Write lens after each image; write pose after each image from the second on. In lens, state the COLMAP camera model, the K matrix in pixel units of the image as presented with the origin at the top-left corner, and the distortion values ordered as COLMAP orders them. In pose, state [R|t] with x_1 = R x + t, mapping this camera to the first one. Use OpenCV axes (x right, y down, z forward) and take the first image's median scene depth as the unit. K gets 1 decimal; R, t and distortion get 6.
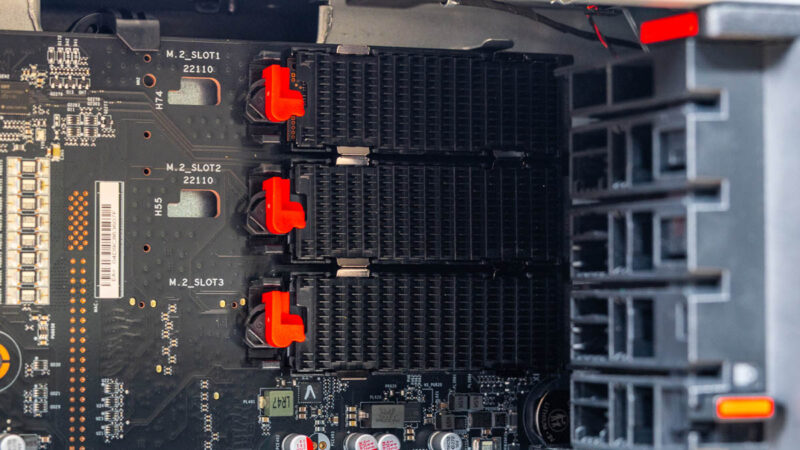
lens RADIAL K [[2422.5, 0, 400.0], [0, 2422.5, 225.0], [0, 0, 1]] dist [0.028858, 0.103879]
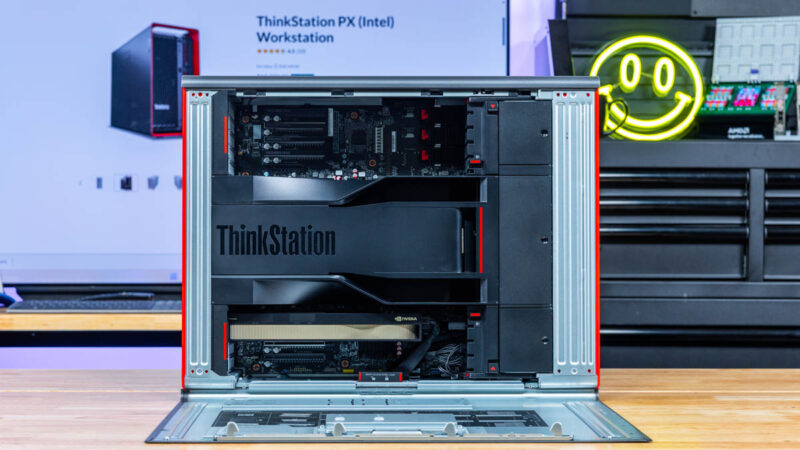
lens RADIAL K [[1885.7, 0, 400.0], [0, 1885.7, 225.0], [0, 0, 1]] dist [-0.008761, -0.270105]
pose [[0.945163, -0.016020, -0.326205, 1.319866], [0.013776, 0.999863, -0.009189, 0.240368], [0.326307, 0.004192, 0.945254, -3.134074]]
